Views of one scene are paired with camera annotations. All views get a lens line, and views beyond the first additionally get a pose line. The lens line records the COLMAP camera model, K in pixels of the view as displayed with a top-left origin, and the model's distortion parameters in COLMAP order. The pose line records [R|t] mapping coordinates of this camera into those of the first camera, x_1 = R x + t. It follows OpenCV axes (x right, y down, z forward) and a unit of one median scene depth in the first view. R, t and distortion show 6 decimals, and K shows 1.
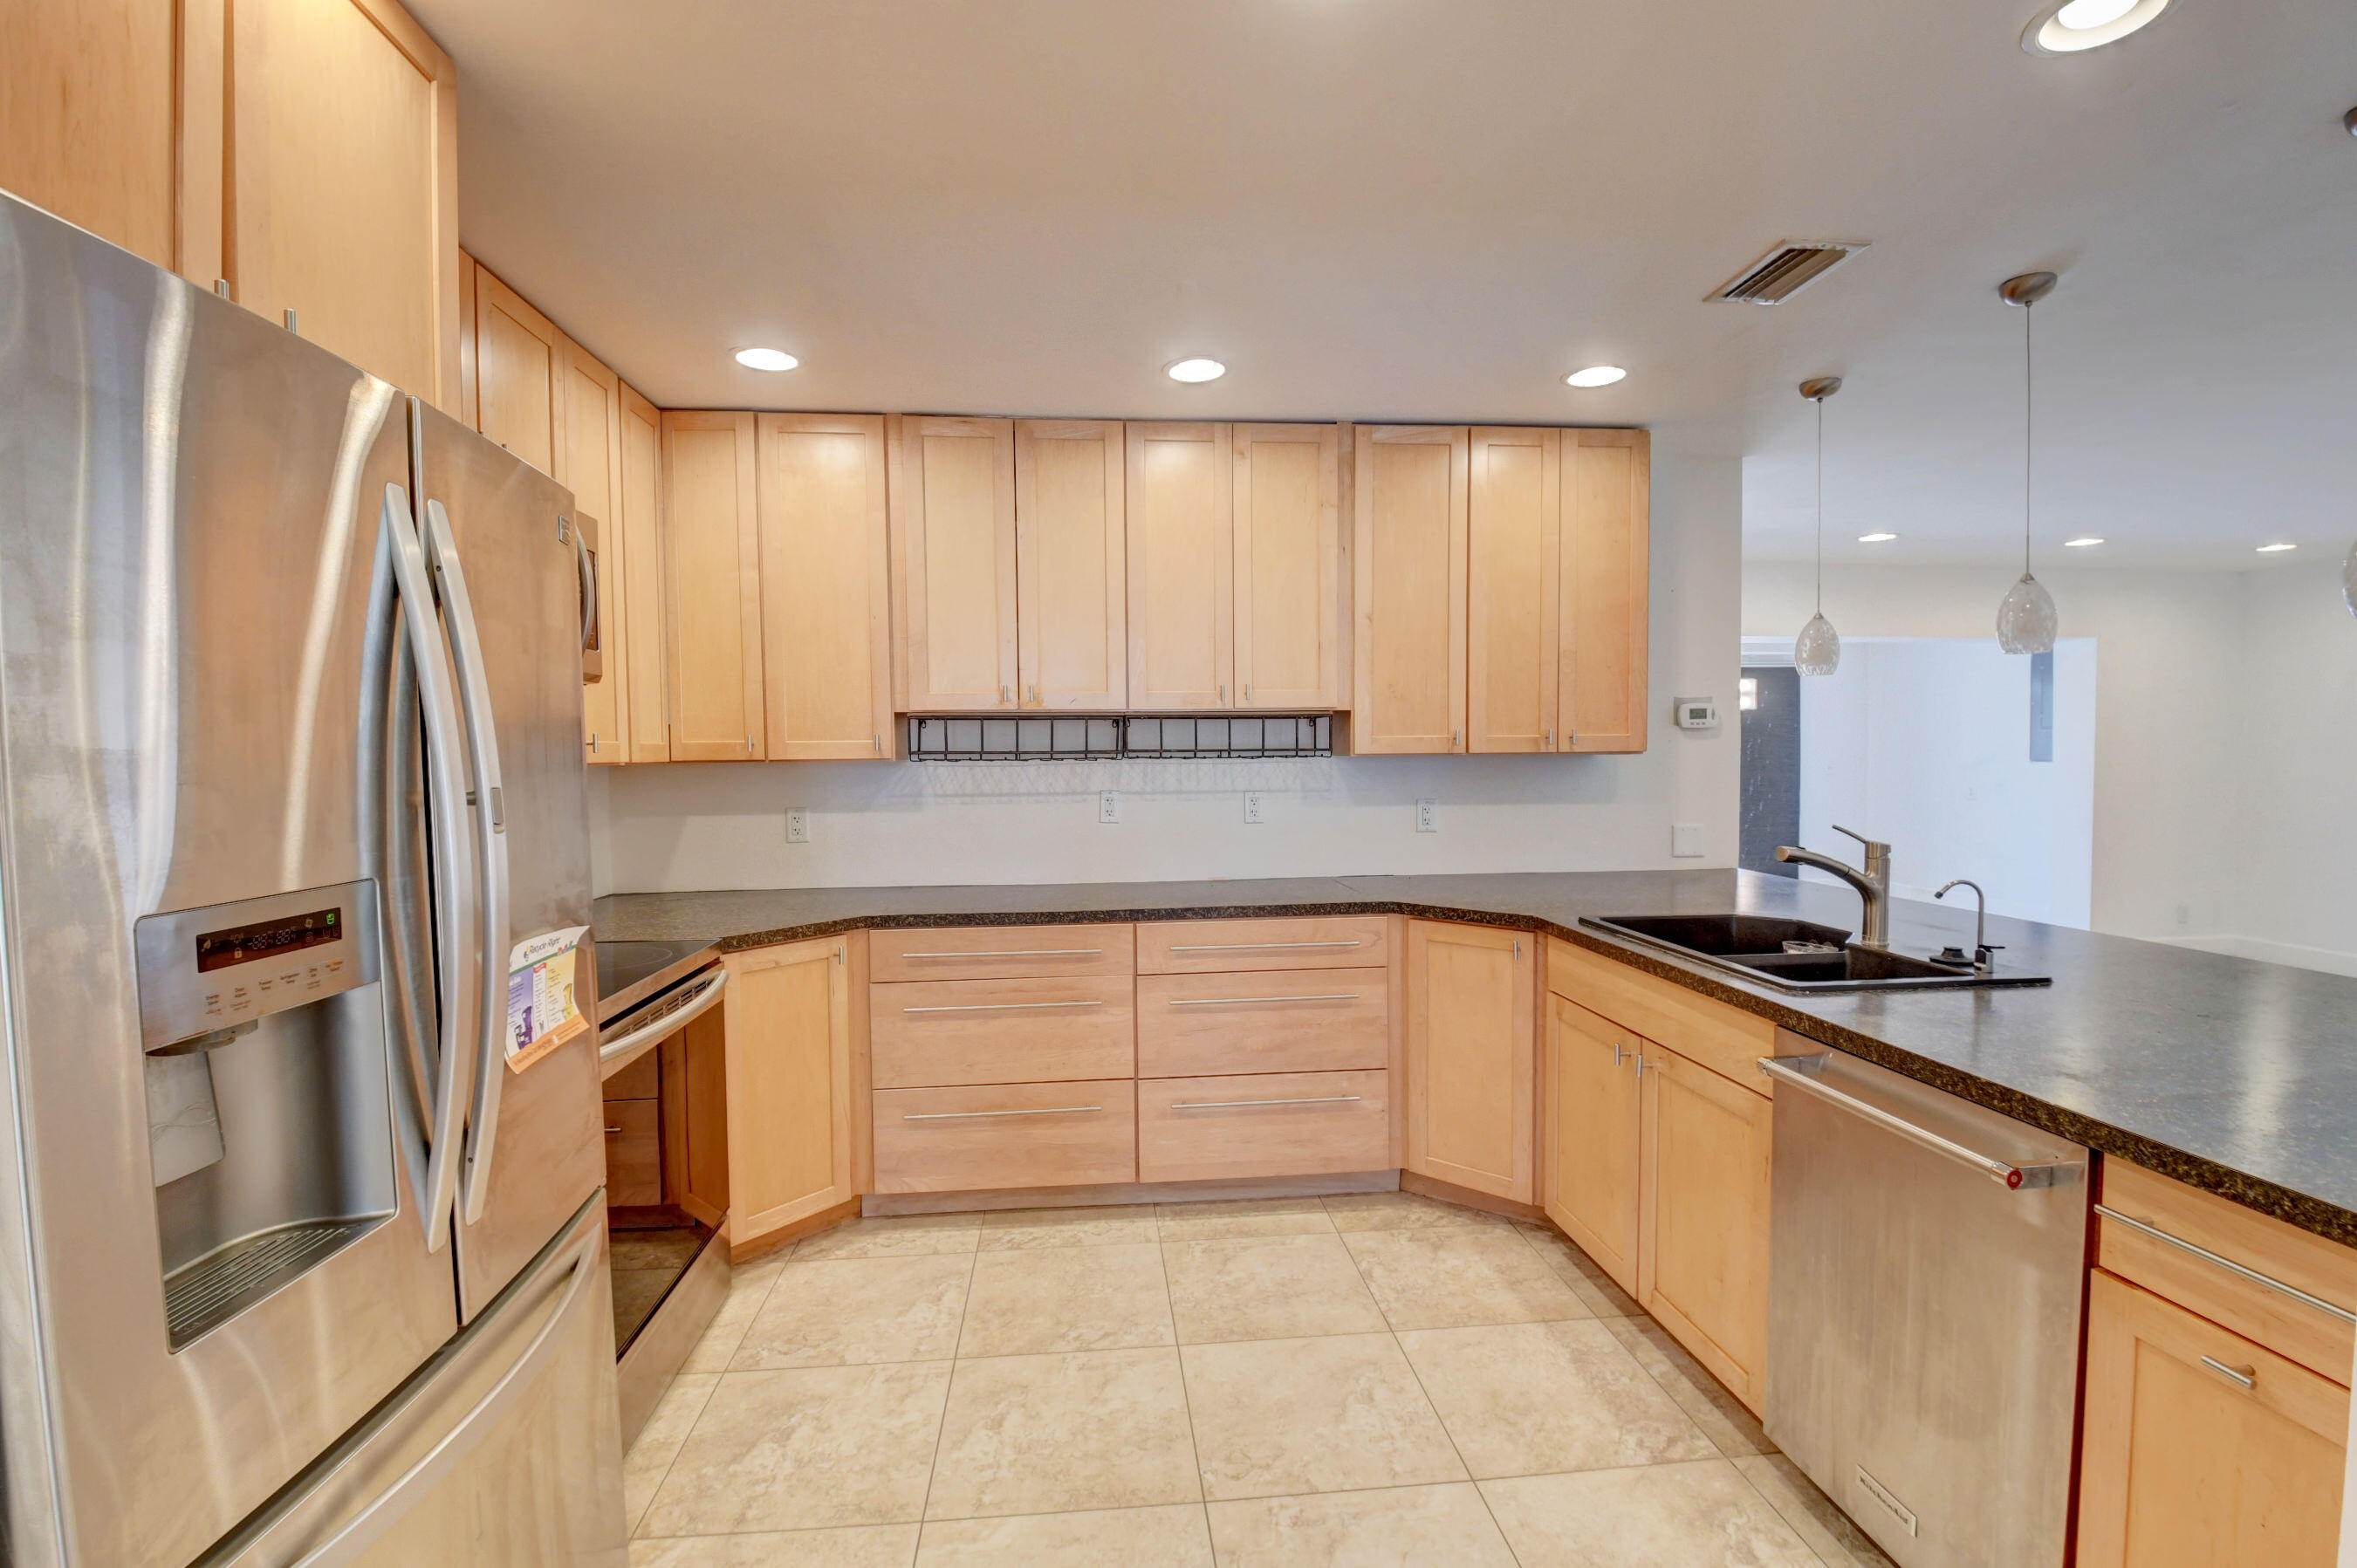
lens RADIAL K [[1008.2, 0, 1177.3], [0, 1008.2, 789.8], [0, 0, 1]] dist [0.019272, -0.038320]
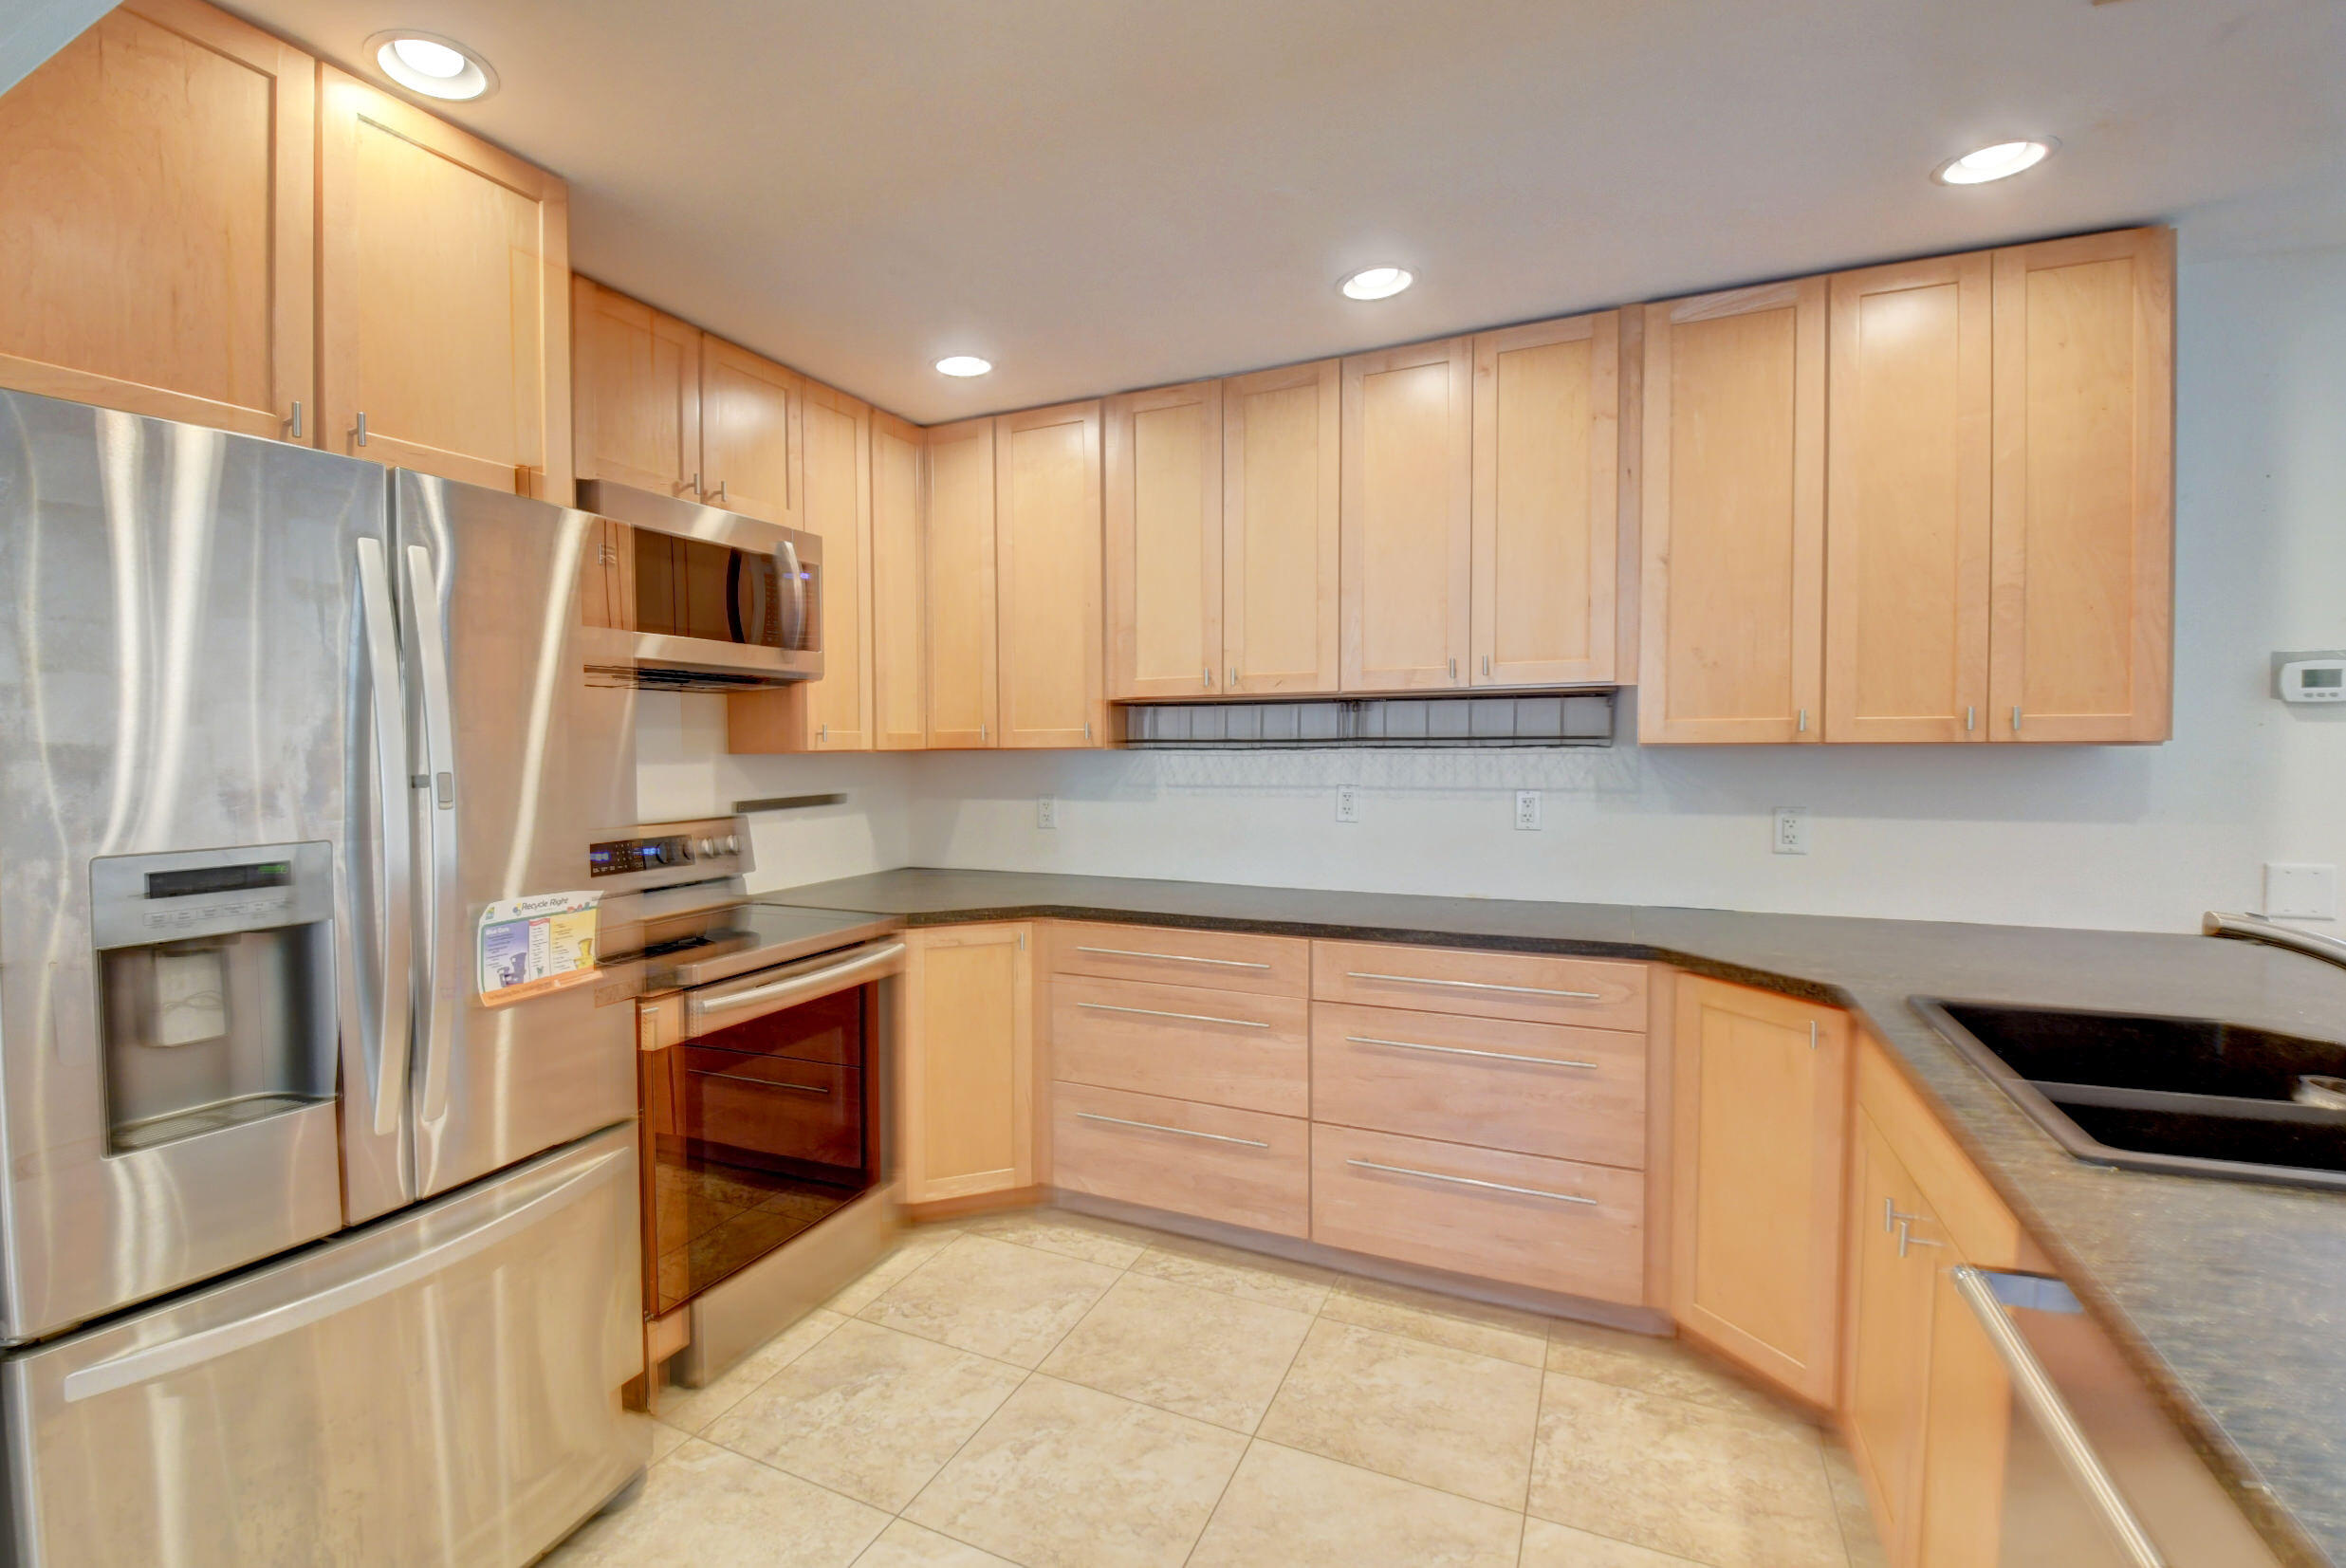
lens RADIAL K [[1071.0, 0, 1090.7], [0, 1071.0, 771.8], [0, 0, 1]] dist [0.003350, -0.021434]
pose [[0.846755, 0.016733, -0.531720, 0.281792], [-0.019450, 0.999811, 0.000489, -0.007779], [0.531627, 0.009928, 0.846920, 0.124225]]
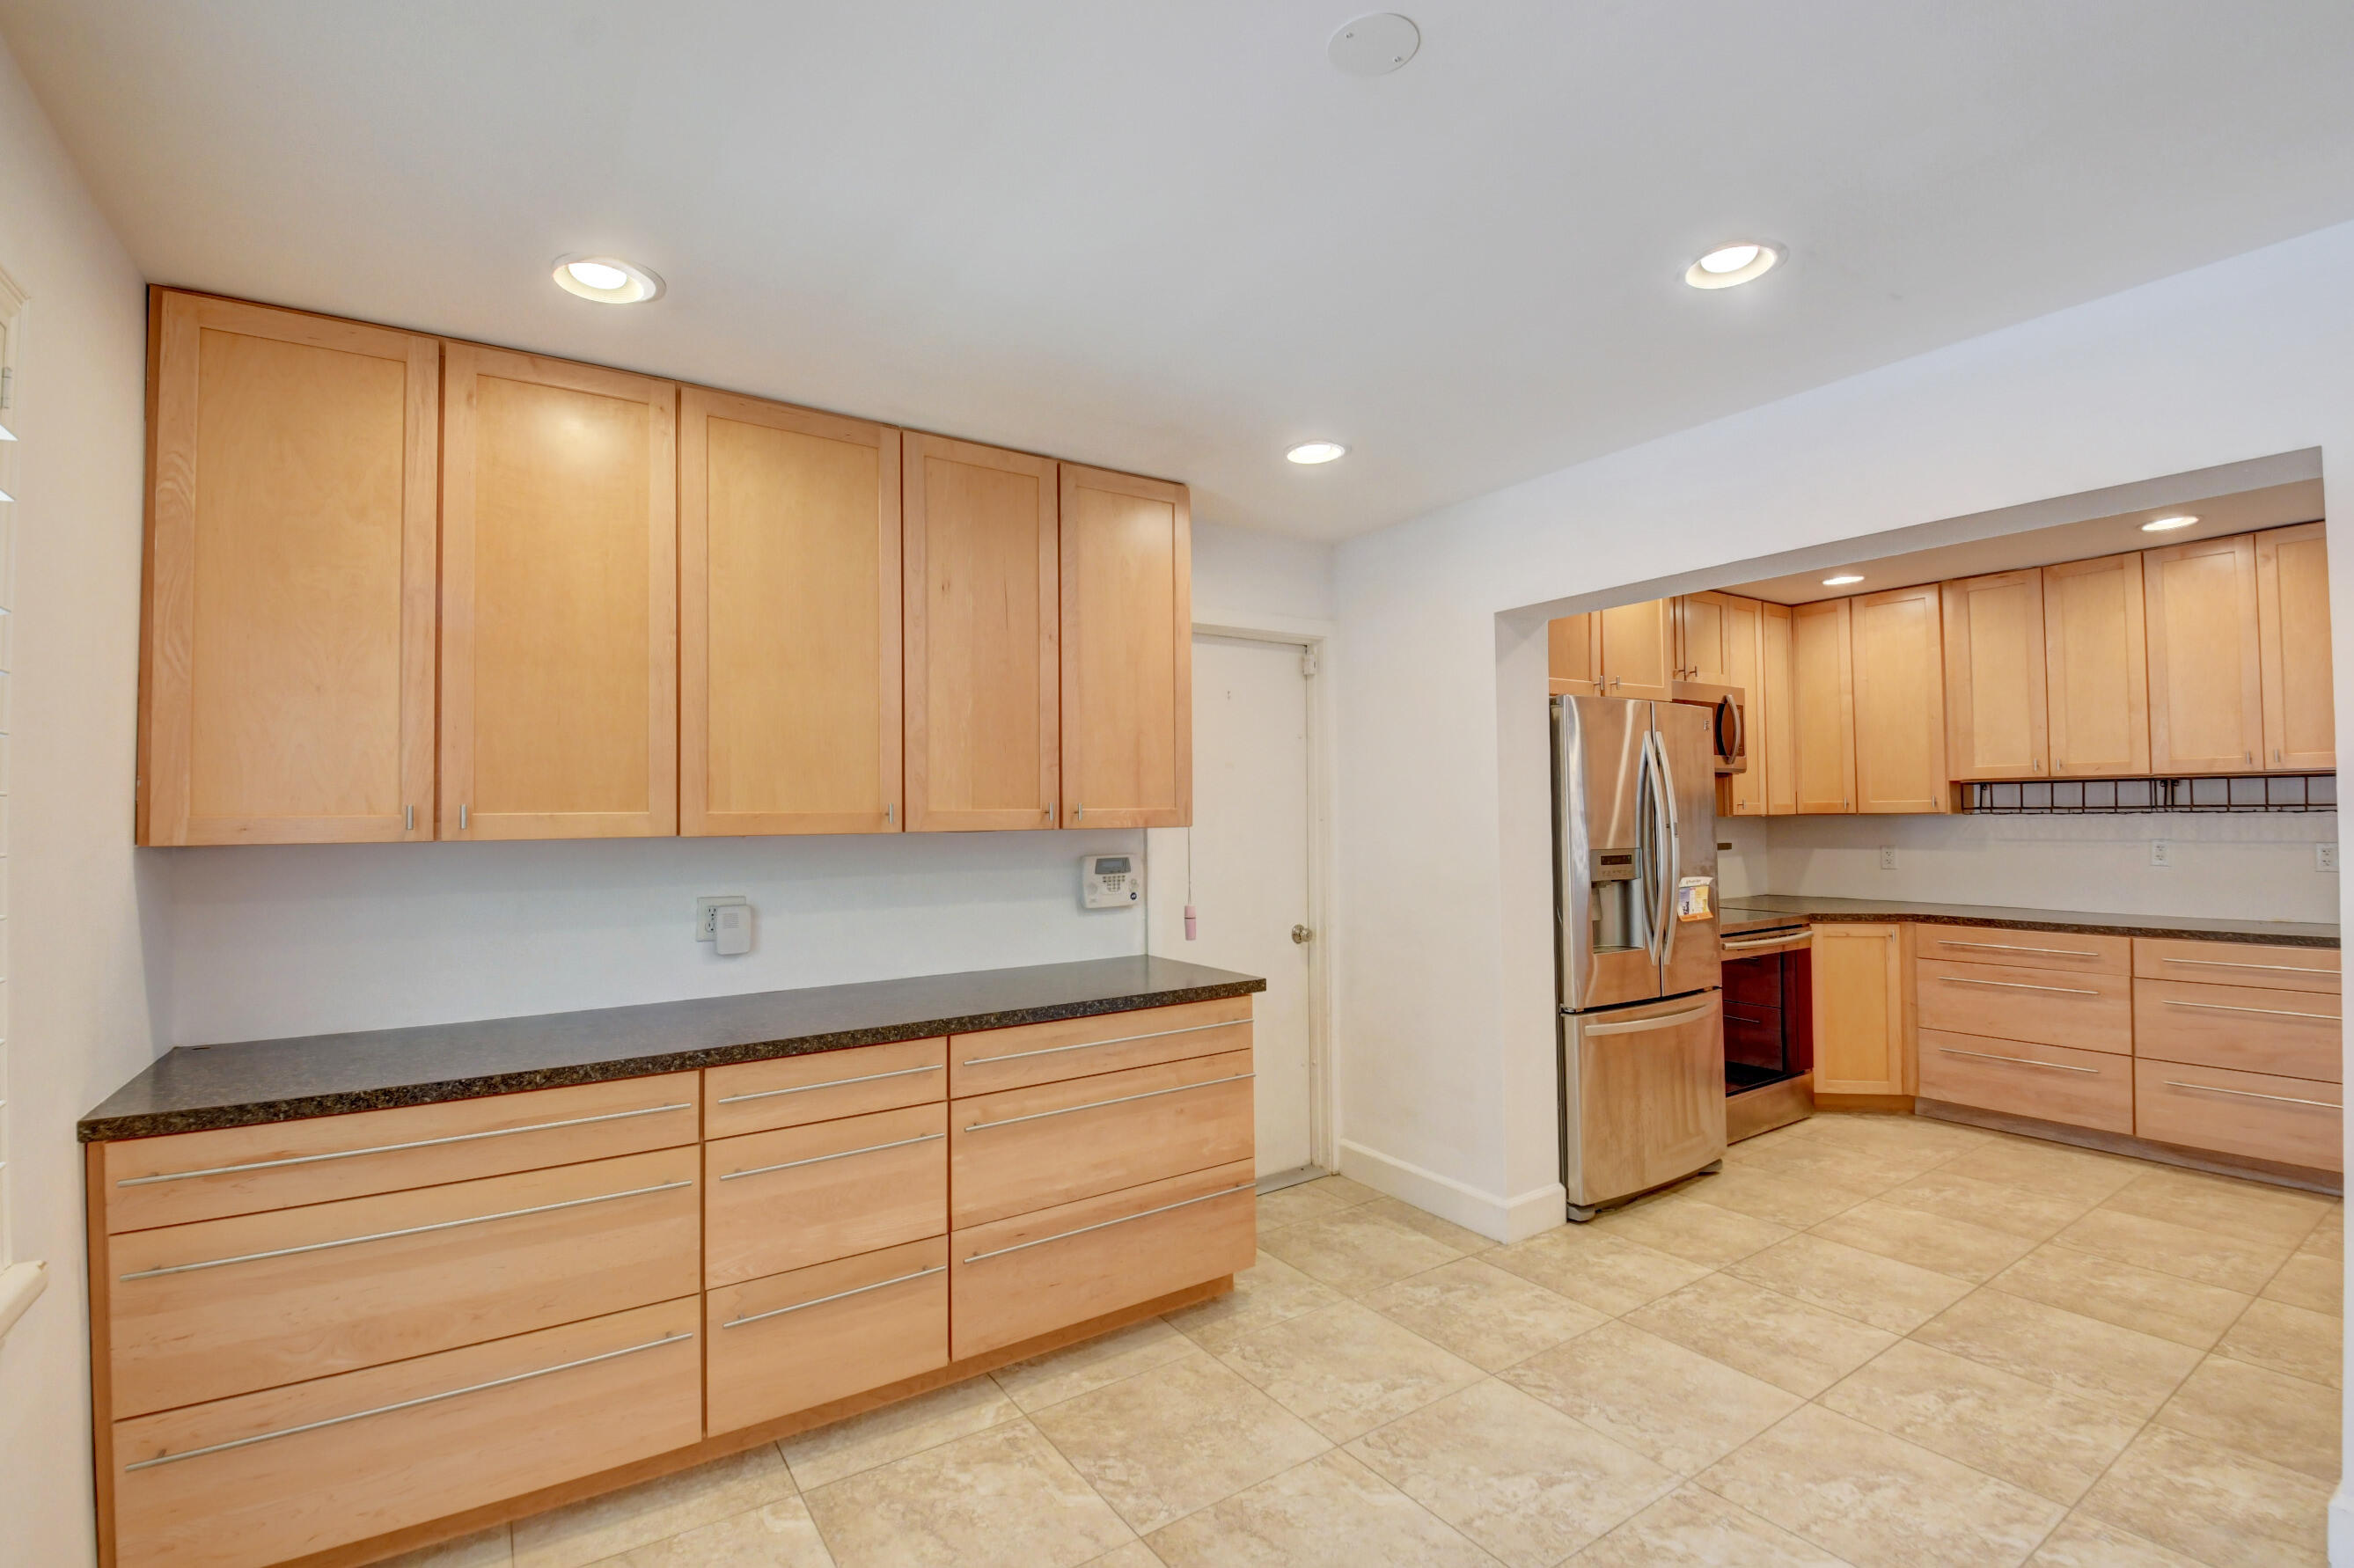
lens RADIAL K [[1034.5, 0, 1174.8], [0, 1034.5, 785.6], [0, 0, 1]] dist [0.004076, -0.017010]
pose [[0.453485, -0.021154, -0.891013, 0.587442], [-0.026739, 0.998945, -0.037325, 0.017319], [0.890863, 0.040751, 0.452441, -0.727868]]
